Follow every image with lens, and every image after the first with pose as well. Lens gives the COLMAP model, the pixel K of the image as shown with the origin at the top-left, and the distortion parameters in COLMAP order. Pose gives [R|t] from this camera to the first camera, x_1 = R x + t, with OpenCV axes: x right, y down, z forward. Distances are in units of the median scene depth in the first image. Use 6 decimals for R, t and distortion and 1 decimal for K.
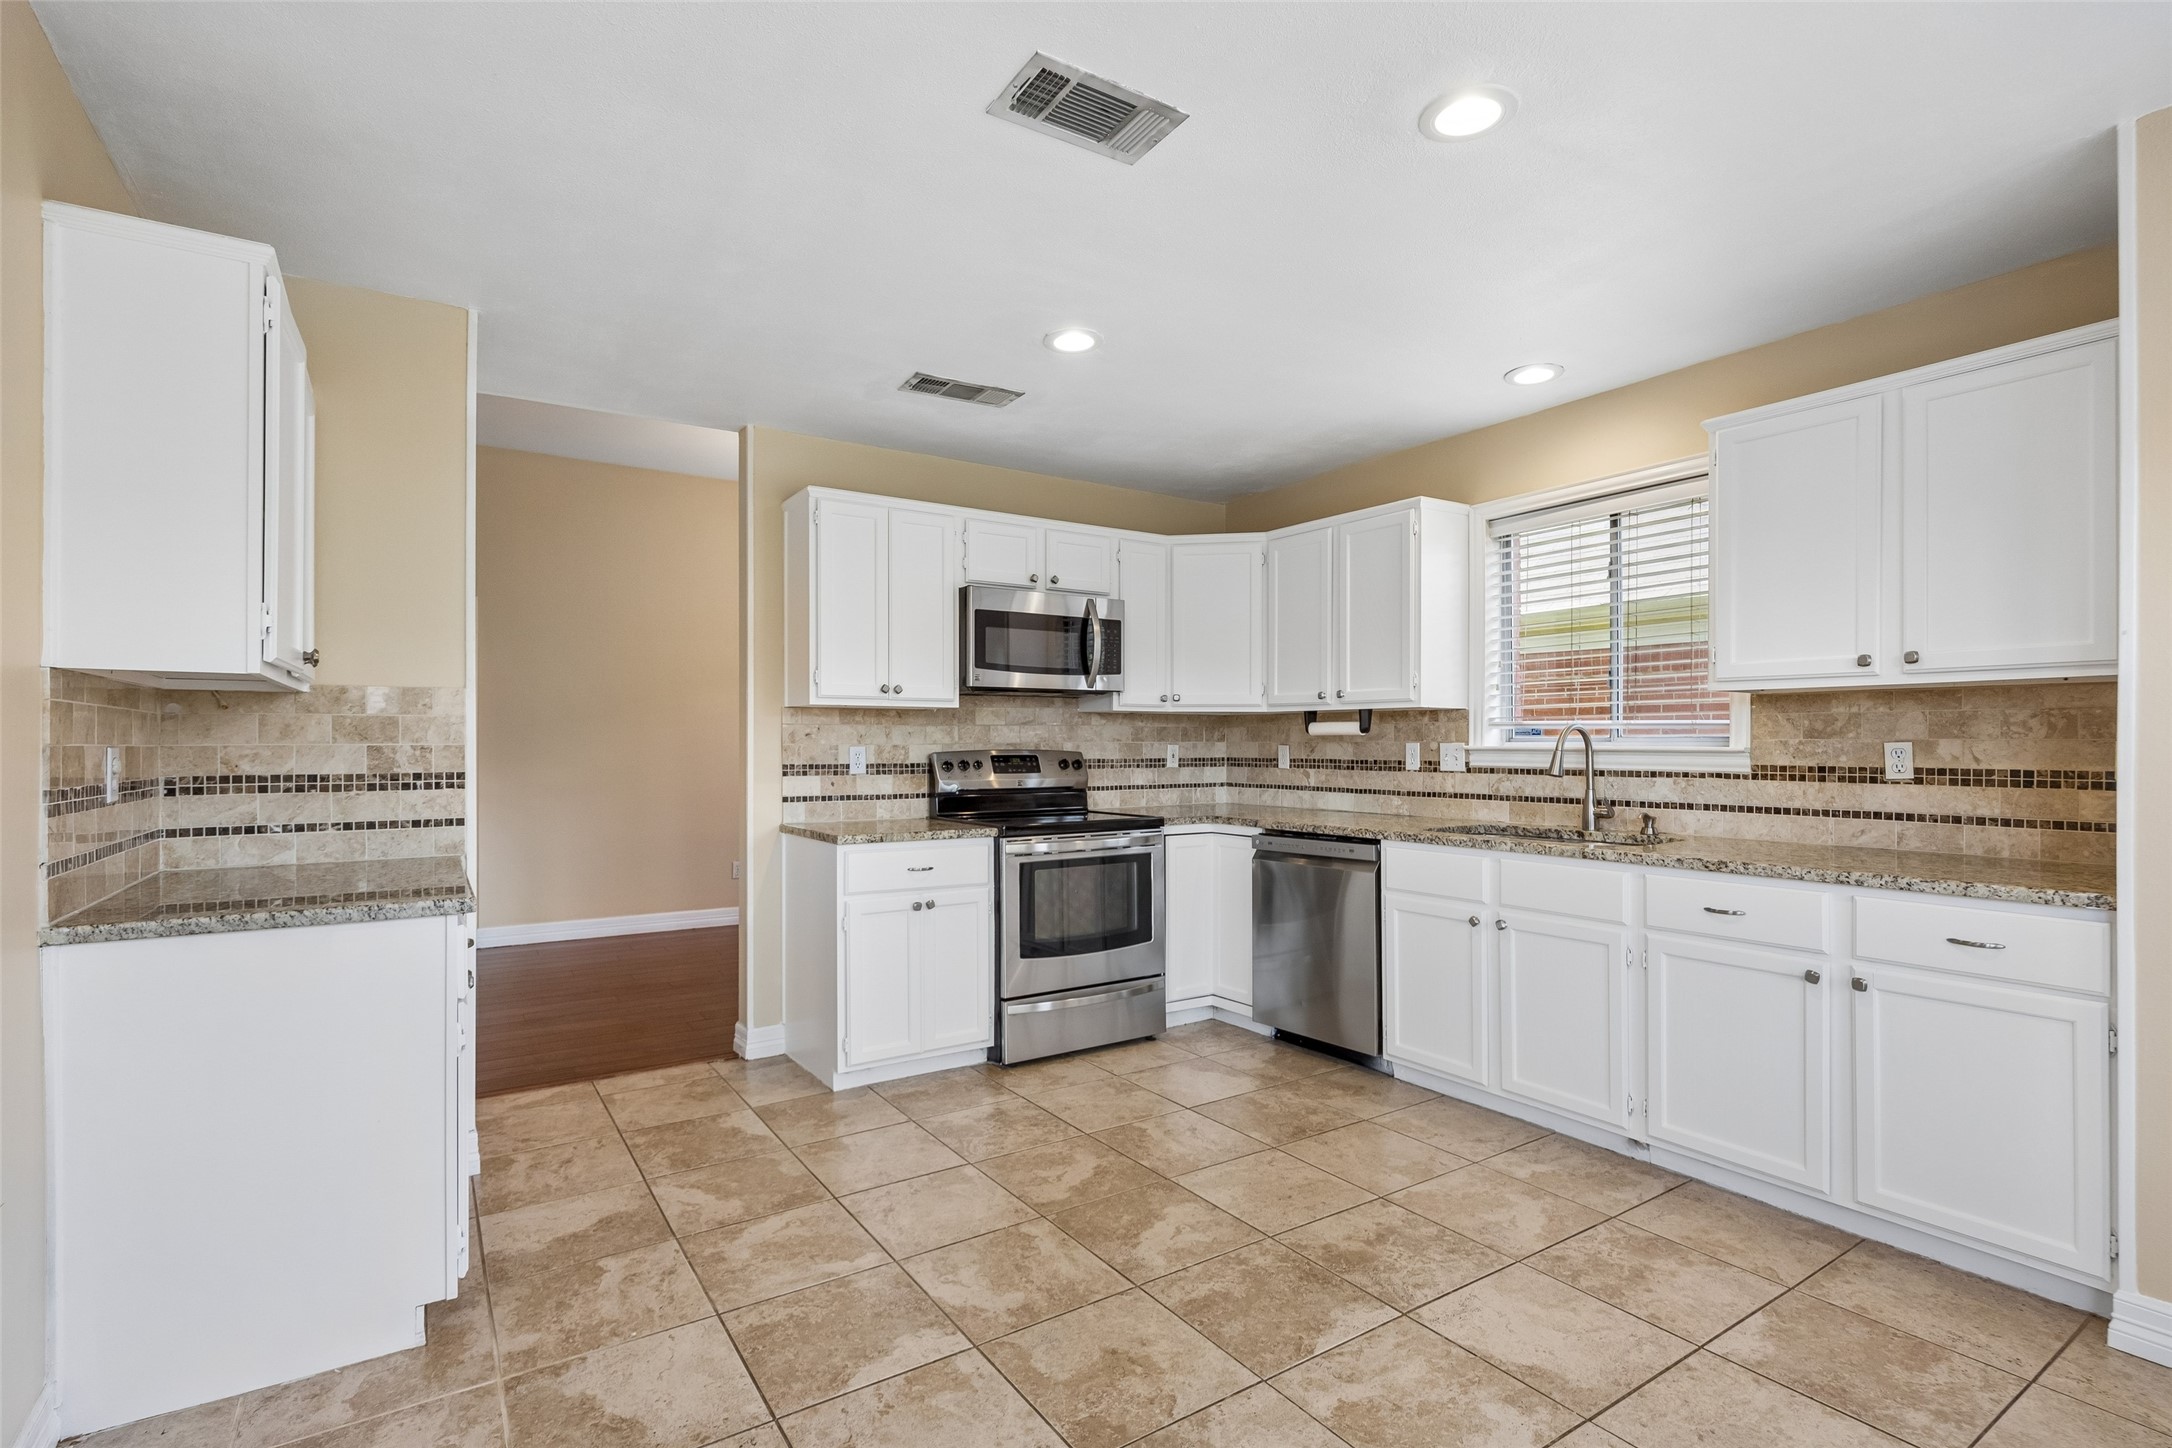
lens RADIAL K [[1007.8, 0, 1081.2], [0, 1007.8, 734.1], [0, 0, 1]] dist [-0.015584, -0.000378]
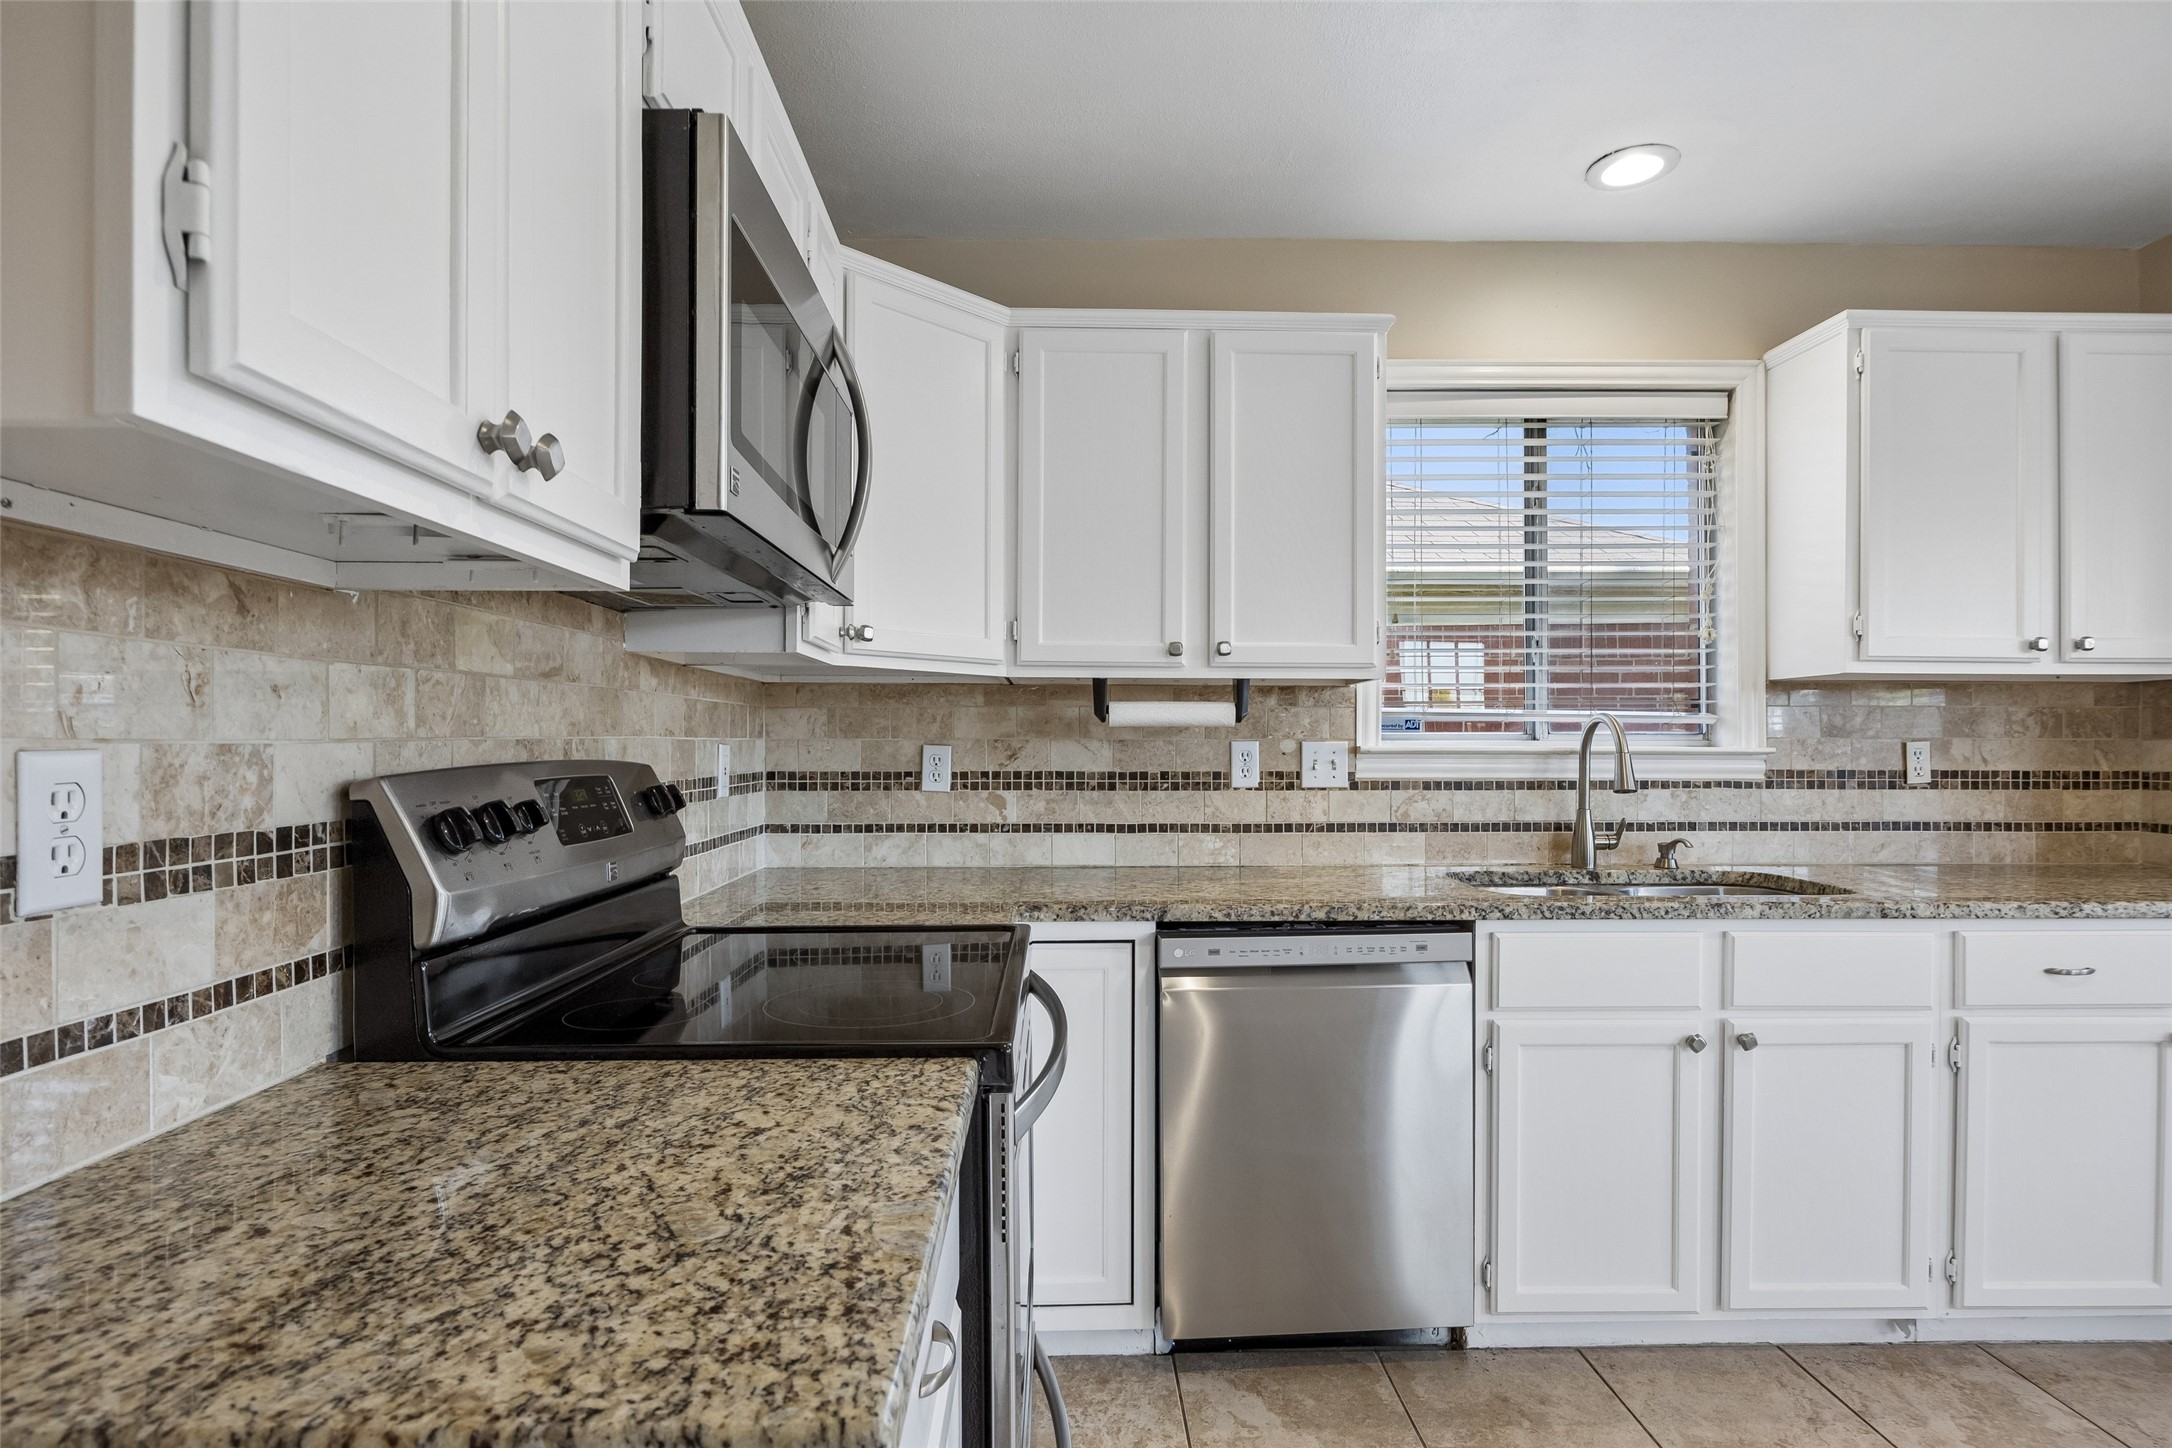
lens RADIAL K [[1158.0, 0, 1085.1], [0, 1158.0, 738.7], [0, 0, 1]] dist [0.001897, 0.000244]
pose [[0.529962, 0.004948, 0.848007, -0.369217], [-0.008668, 0.999962, -0.000418, 0.010655], [-0.847977, -0.007129, 0.529985, 0.918633]]
